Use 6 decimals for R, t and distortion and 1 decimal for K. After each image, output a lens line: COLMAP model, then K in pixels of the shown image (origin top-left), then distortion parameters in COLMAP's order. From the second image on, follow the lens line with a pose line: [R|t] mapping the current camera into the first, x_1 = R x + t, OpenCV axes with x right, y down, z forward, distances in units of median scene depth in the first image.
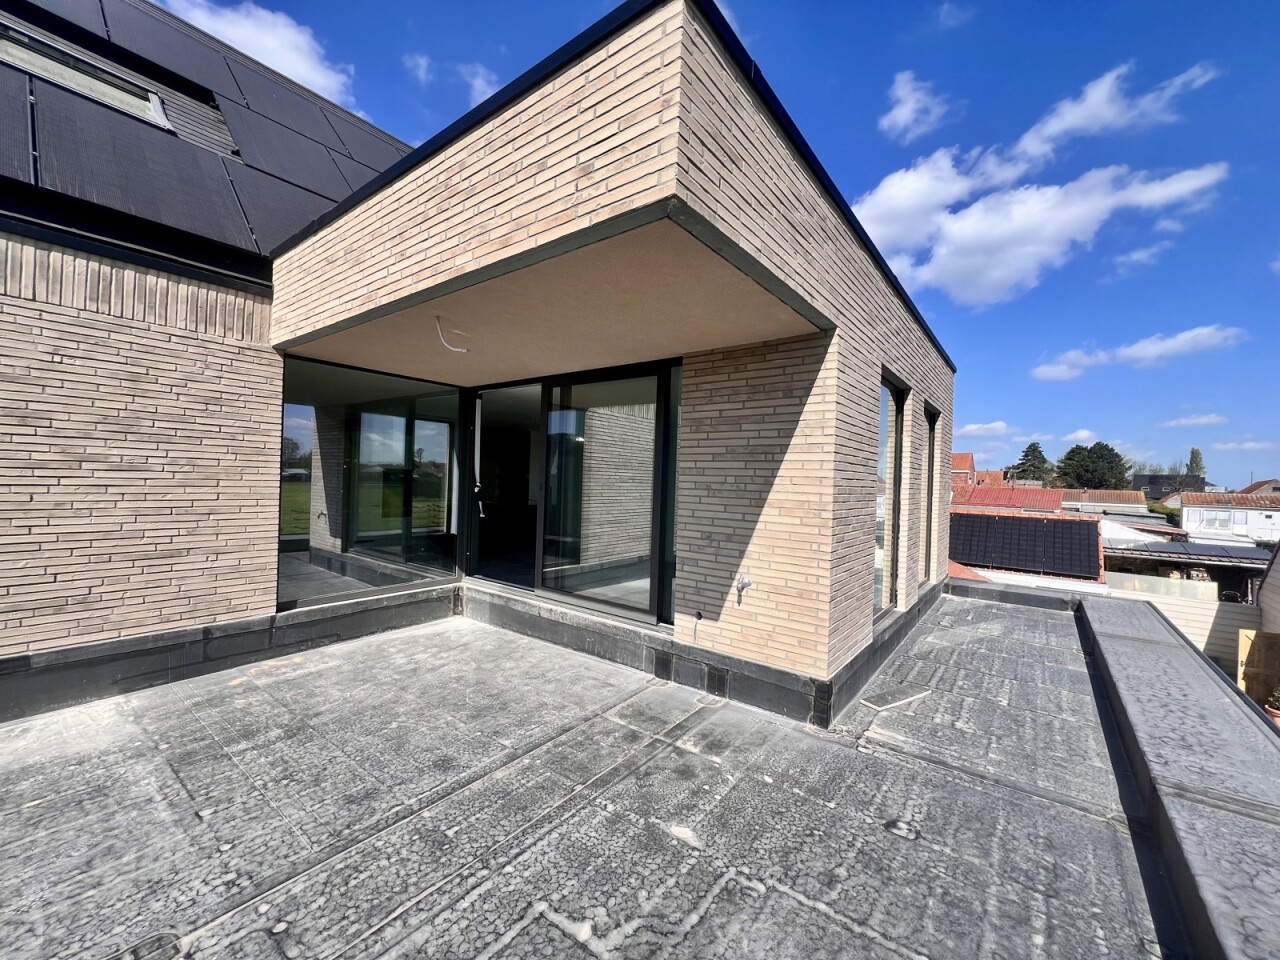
lens RADIAL K [[510.3, 0, 639.8], [0, 510.3, 481.6], [0, 0, 1]] dist [0.000091, -0.000352]
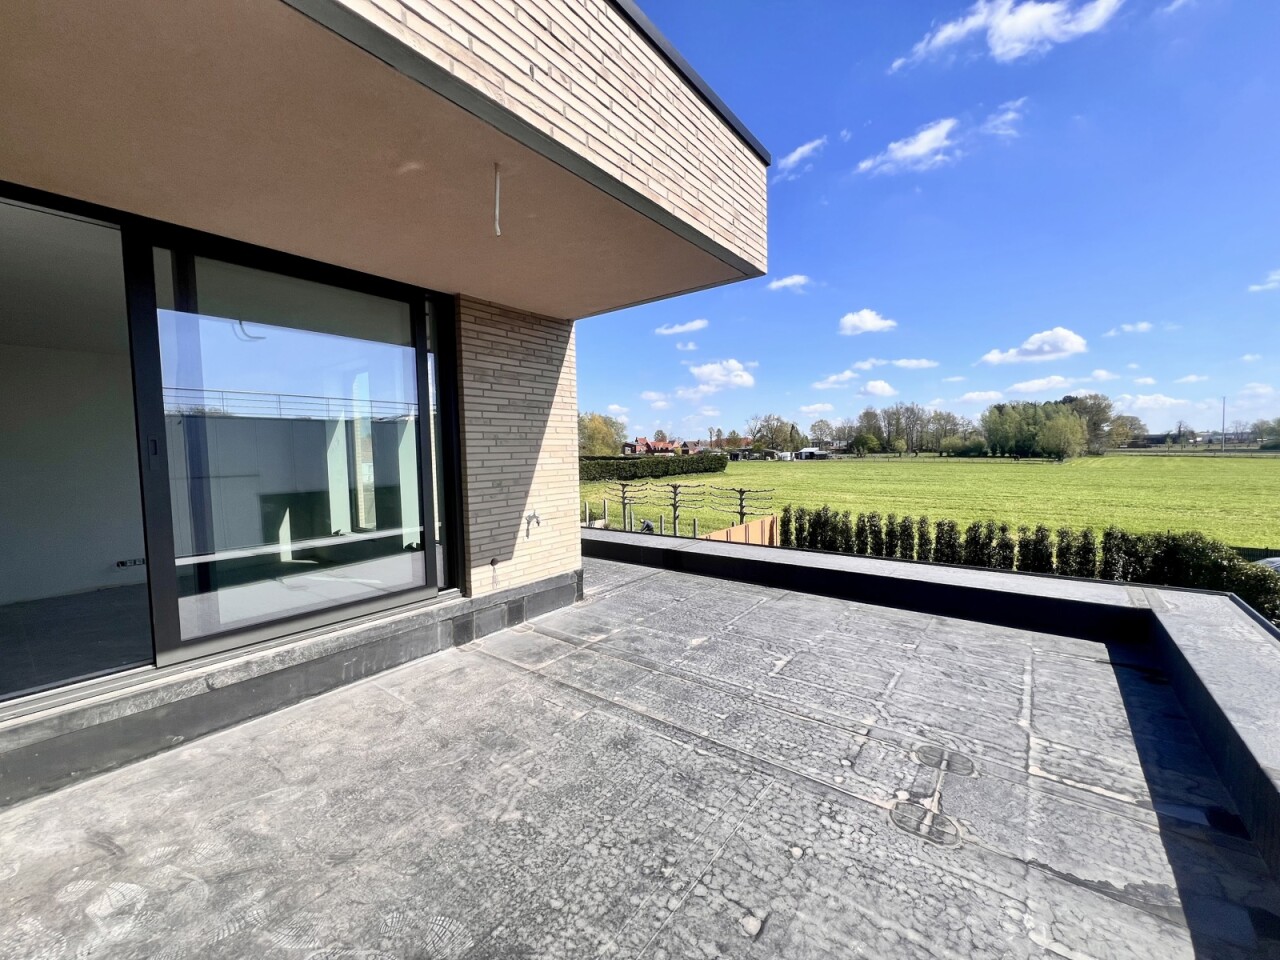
lens RADIAL K [[510.3, 0, 639.8], [0, 510.3, 481.6], [0, 0, 1]] dist [0.000091, -0.000352]
pose [[-0.004070, -0.091587, 0.995789, -1.056372], [0.024675, 0.995485, 0.091660, 0.015607], [-0.999687, 0.024944, -0.001791, 0.825271]]
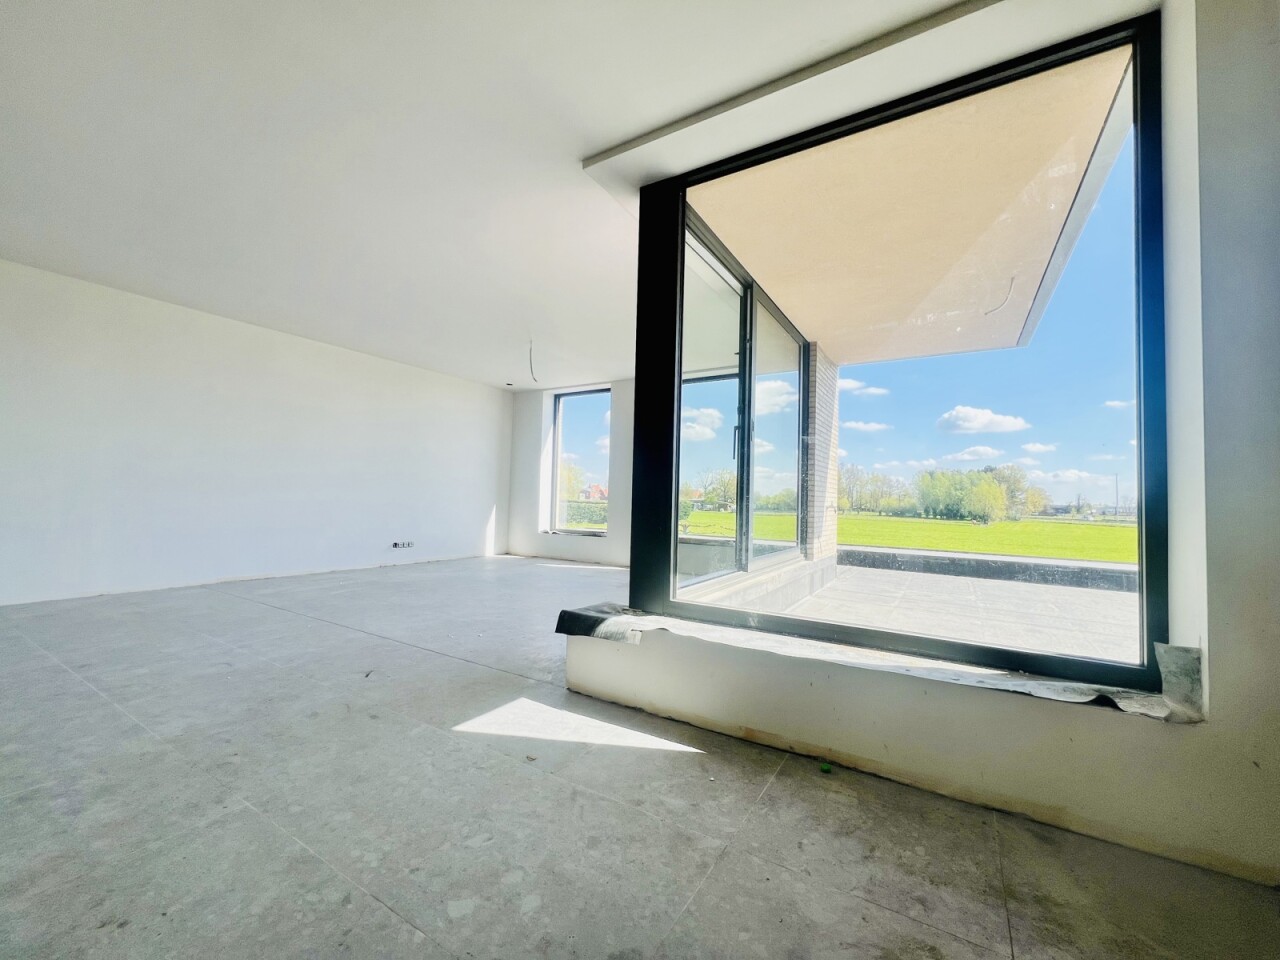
lens RADIAL K [[510.3, 0, 639.8], [0, 510.3, 481.6], [0, 0, 1]] dist [0.000091, -0.000352]
pose [[-0.106896, 0.000615, 0.994270, -1.422060], [-0.025657, 0.999665, -0.003377, 0.153576], [-0.993939, -0.025871, -0.106844, 1.917403]]
